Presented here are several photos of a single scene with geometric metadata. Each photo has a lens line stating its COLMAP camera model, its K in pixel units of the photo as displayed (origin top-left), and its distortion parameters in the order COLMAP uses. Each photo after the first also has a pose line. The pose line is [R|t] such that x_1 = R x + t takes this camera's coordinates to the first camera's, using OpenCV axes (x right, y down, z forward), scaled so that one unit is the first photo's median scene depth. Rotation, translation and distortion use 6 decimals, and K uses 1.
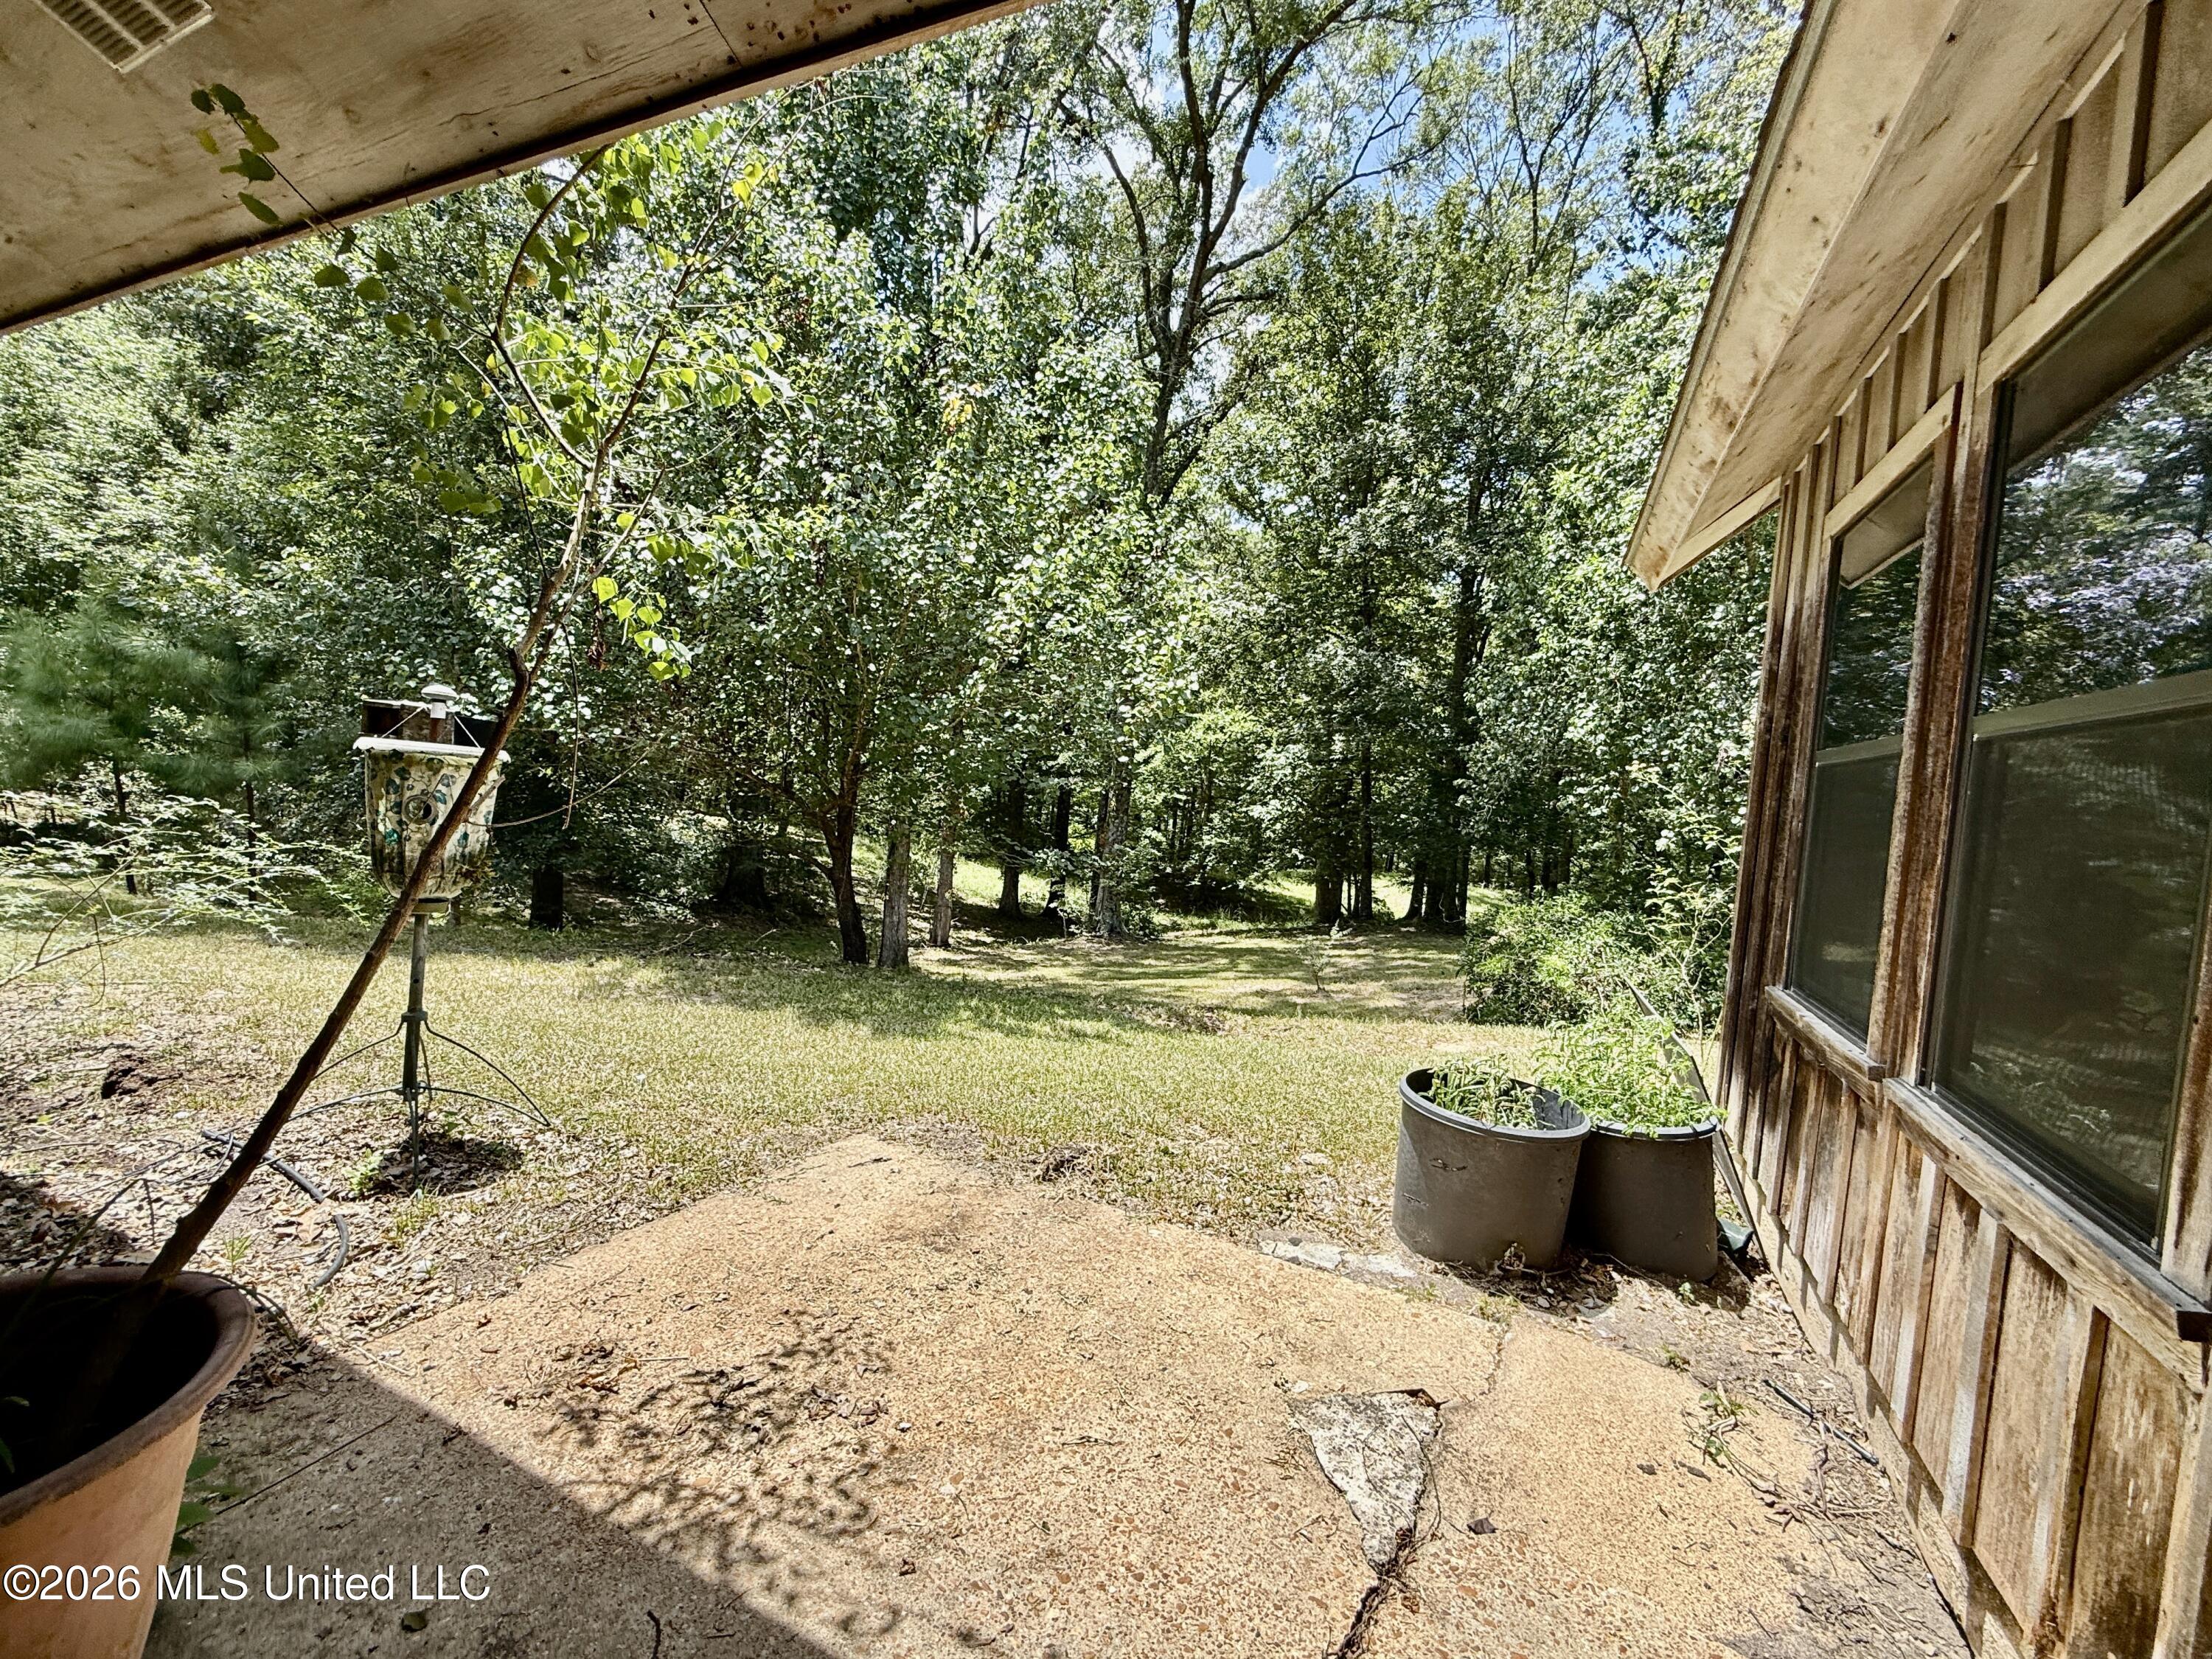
lens RADIAL K [[953.5, 0, 1107.0], [0, 953.5, 827.4], [0, 0, 1]] dist [0.001820, 0.000065]
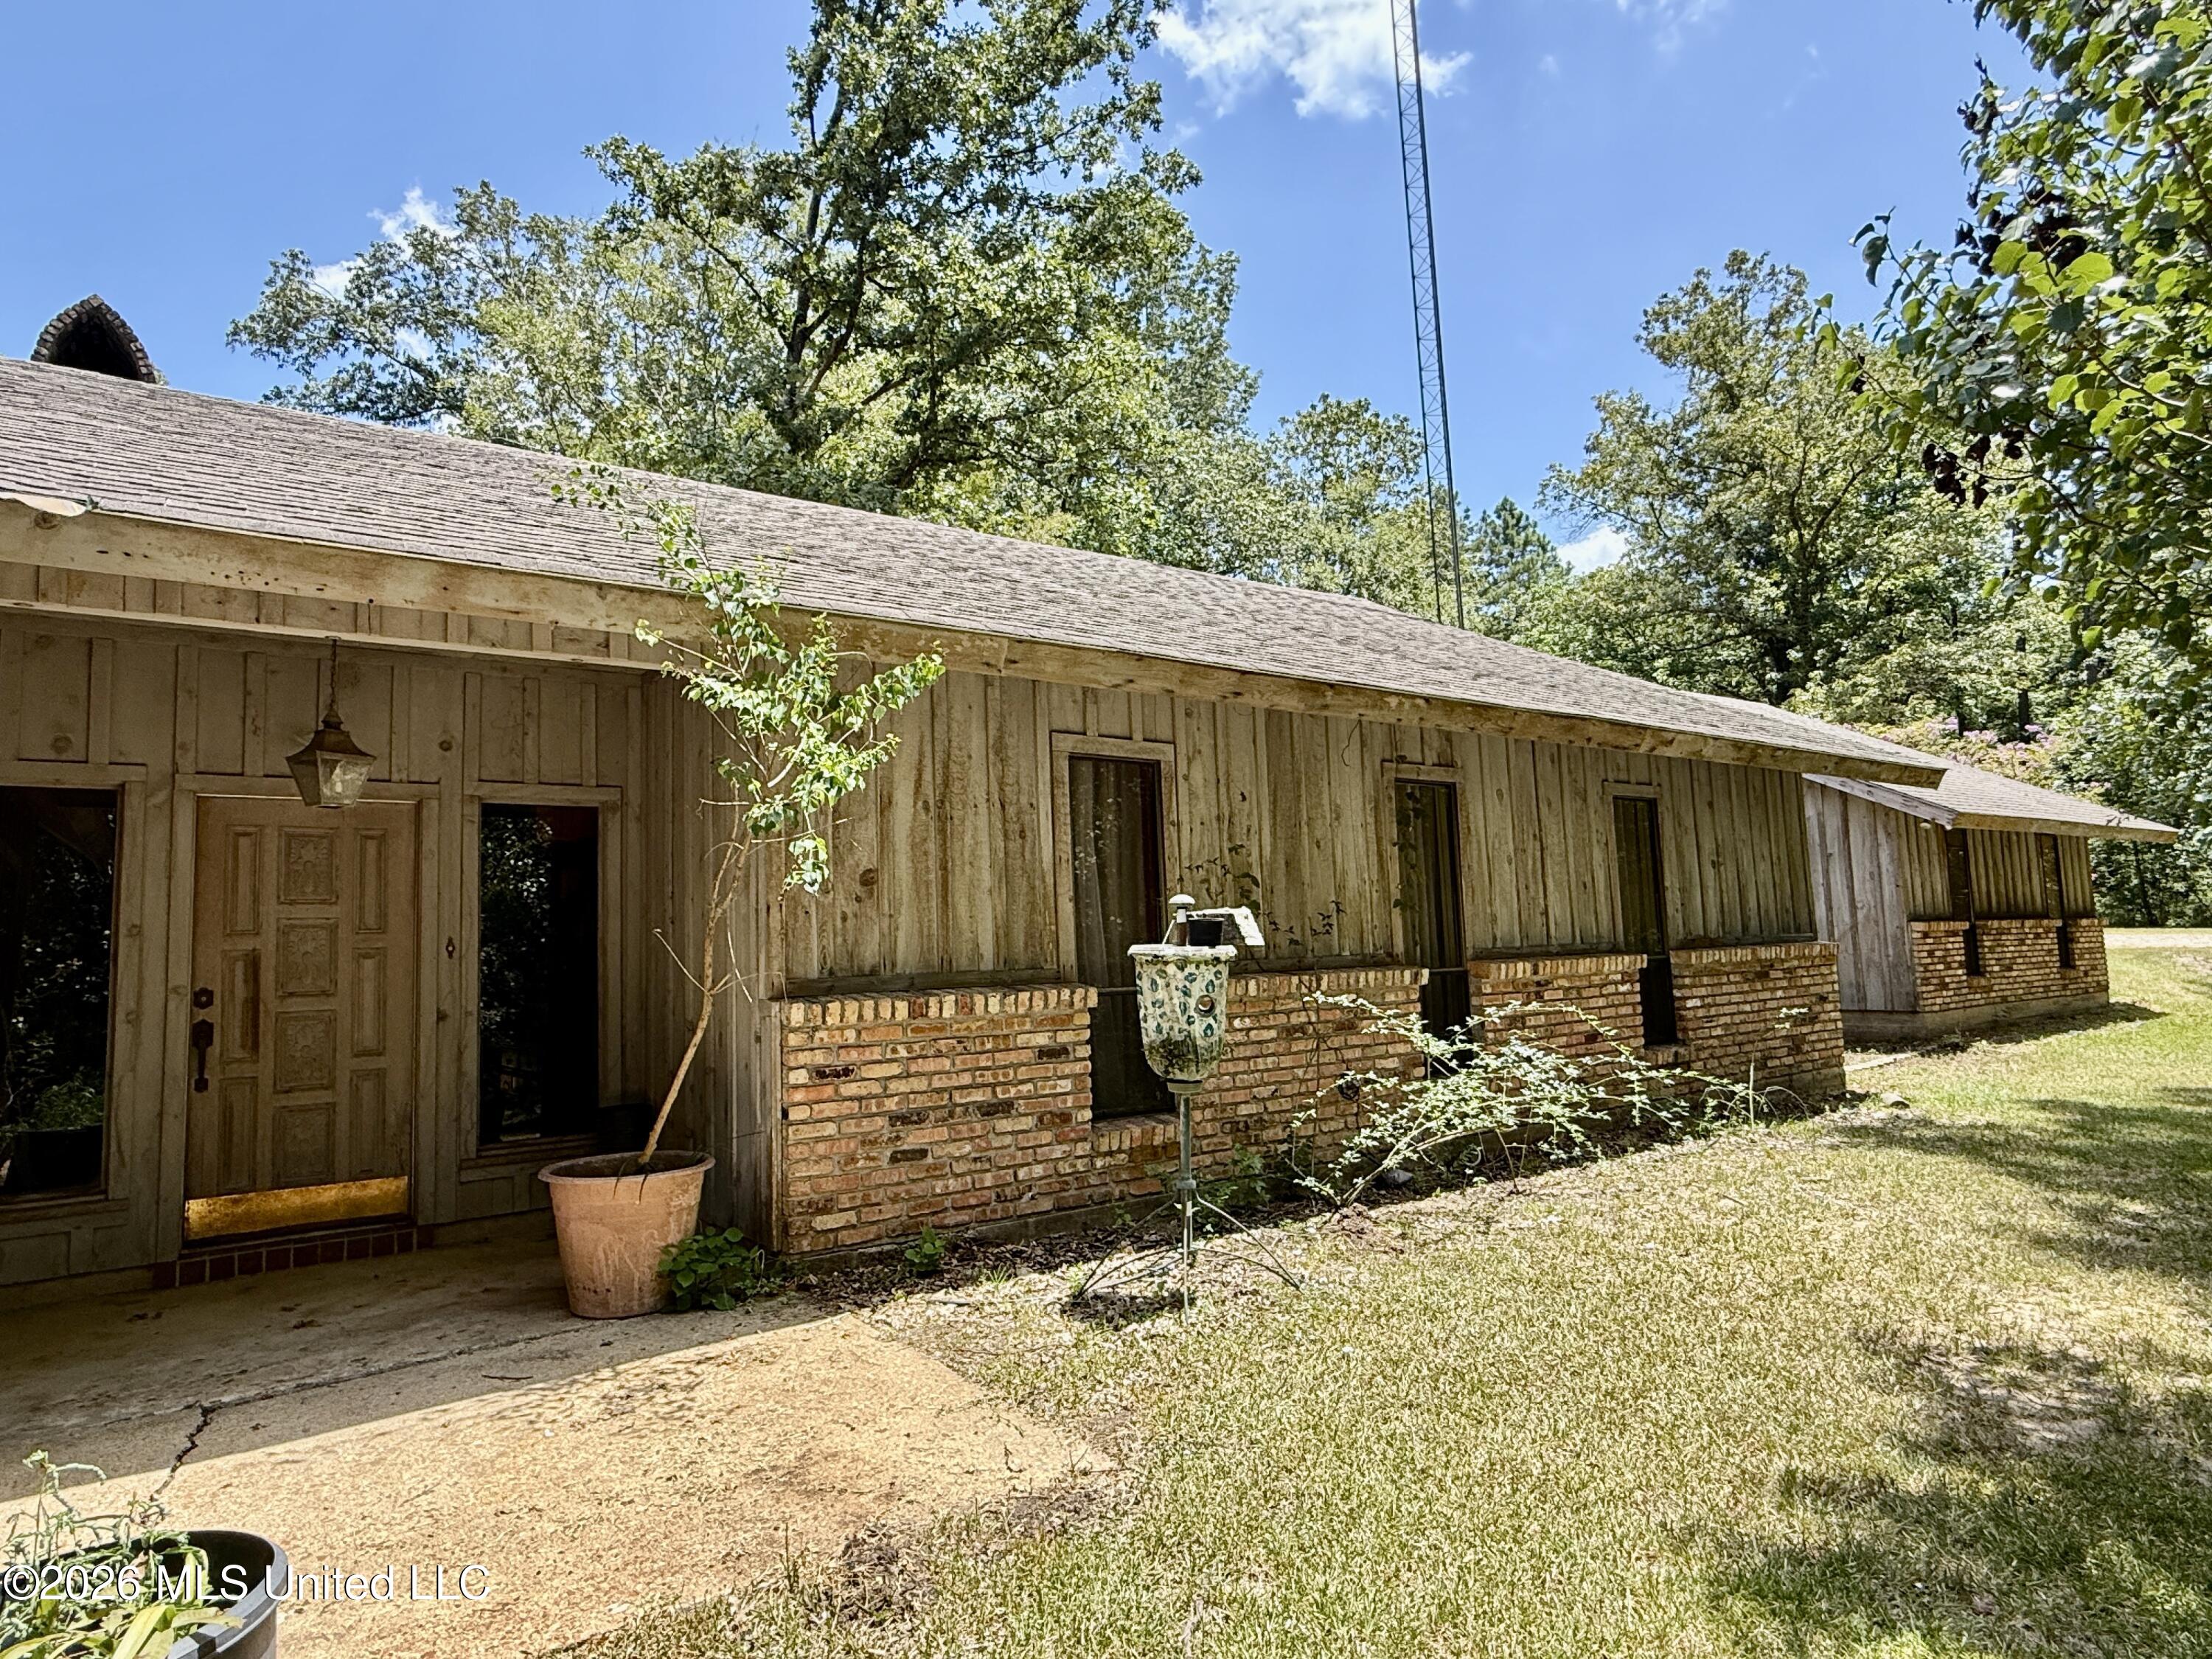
lens RADIAL K [[1276.9, 0, 1107.3], [0, 1276.9, 830.9], [0, 0, 1]] dist [0.001354, 0.000312]
pose [[-0.493394, -0.138212, -0.858755, 1.008857], [-0.038672, 0.989804, -0.137085, -0.012672], [0.868946, -0.034427, -0.493708, 2.432848]]
